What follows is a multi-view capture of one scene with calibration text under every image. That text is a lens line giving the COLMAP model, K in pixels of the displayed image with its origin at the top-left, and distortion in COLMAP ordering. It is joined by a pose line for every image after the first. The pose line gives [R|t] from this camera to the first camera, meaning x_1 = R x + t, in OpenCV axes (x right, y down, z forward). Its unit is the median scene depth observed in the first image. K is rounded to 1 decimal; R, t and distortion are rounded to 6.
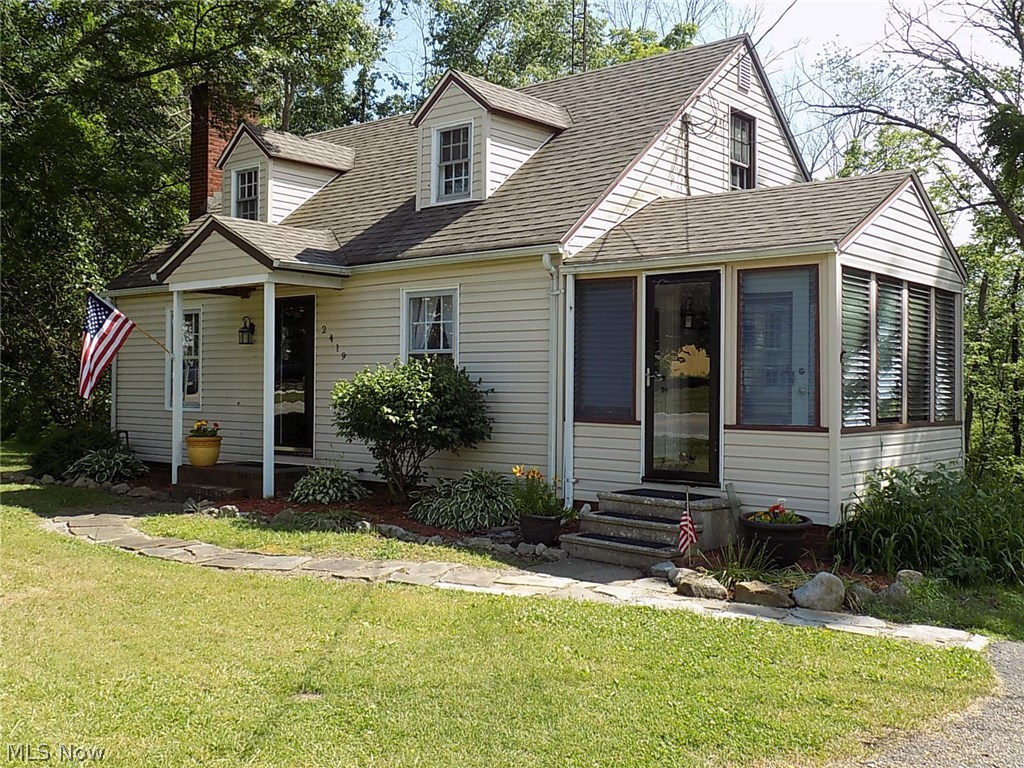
lens RADIAL K [[1026.6, 0, 512.0], [0, 1026.6, 384.0], [0, 0, 1]] dist [-0.010928, -0.004185]
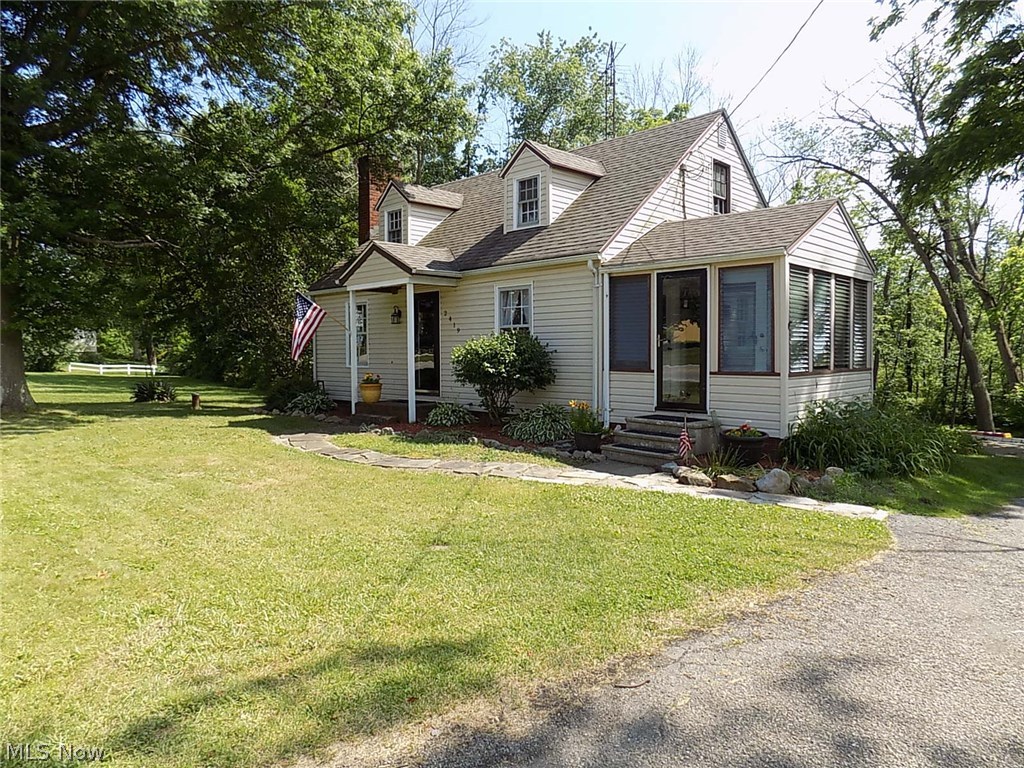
lens RADIAL K [[675.1, 0, 512.0], [0, 675.1, 384.0], [0, 0, 1]] dist [0.001757, 0.001616]
pose [[0.996431, -0.011378, -0.083641, 0.000135], [0.015962, 0.998395, 0.054337, -0.001195], [0.082889, -0.055478, 0.995013, -0.013454]]
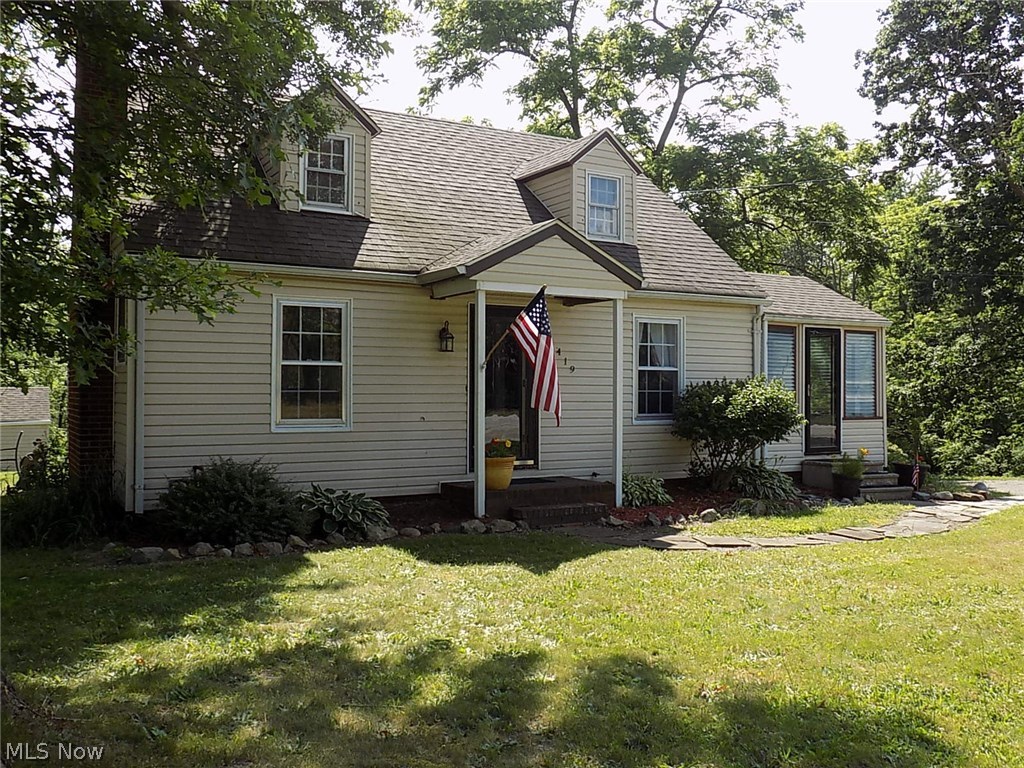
lens RADIAL K [[901.2, 0, 512.0], [0, 901.2, 384.0], [0, 0, 1]] dist [-0.003850, -0.001181]
pose [[0.350064, 0.000310, 0.936726, -1.965677], [-0.004044, 0.999991, 0.001181, -0.023912], [-0.936717, -0.004201, 0.350062, 1.356818]]
